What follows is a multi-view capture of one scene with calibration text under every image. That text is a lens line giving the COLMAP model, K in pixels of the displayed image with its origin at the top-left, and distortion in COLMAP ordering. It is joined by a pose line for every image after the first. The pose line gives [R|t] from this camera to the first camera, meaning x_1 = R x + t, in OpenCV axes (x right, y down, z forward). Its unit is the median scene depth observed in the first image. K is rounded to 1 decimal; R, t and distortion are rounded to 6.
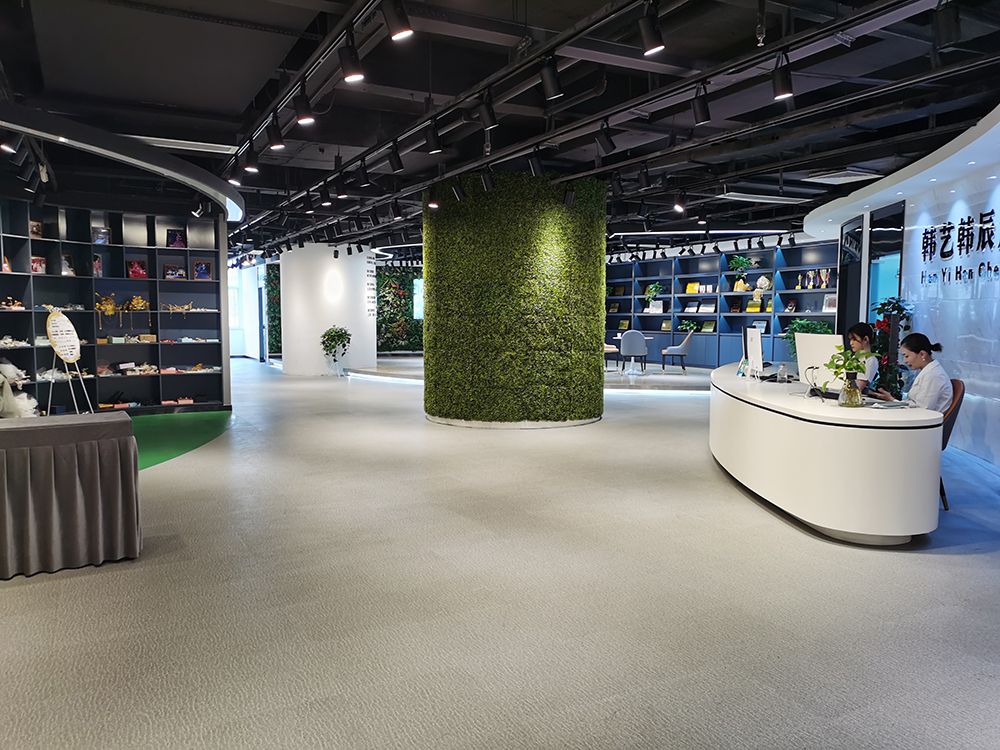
lens RADIAL K [[782.1, 0, 500.0], [0, 782.1, 375.0], [0, 0, 1]] dist [0.046286, -0.004353]
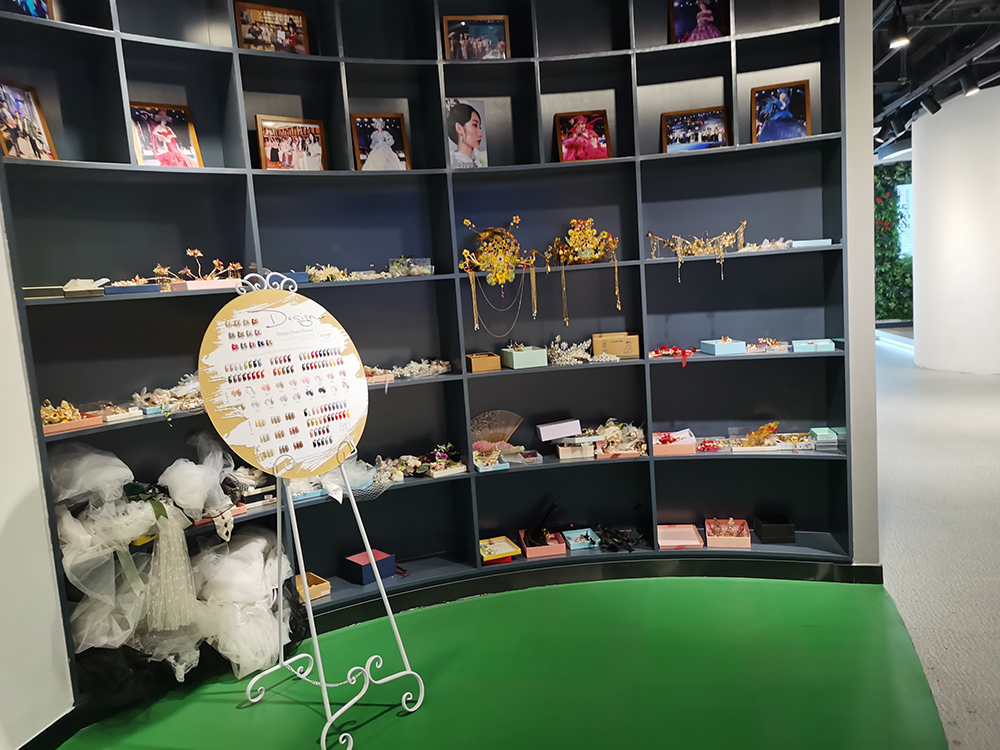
lens RADIAL K [[782.1, 0, 500.0], [0, 782.1, 375.0], [0, 0, 1]] dist [0.046286, -0.004353]
pose [[0.772897, 0.014543, -0.634365, -0.277814], [0.025077, 0.998256, 0.053439, -0.053536], [0.634036, -0.057211, 0.771185, 0.721303]]
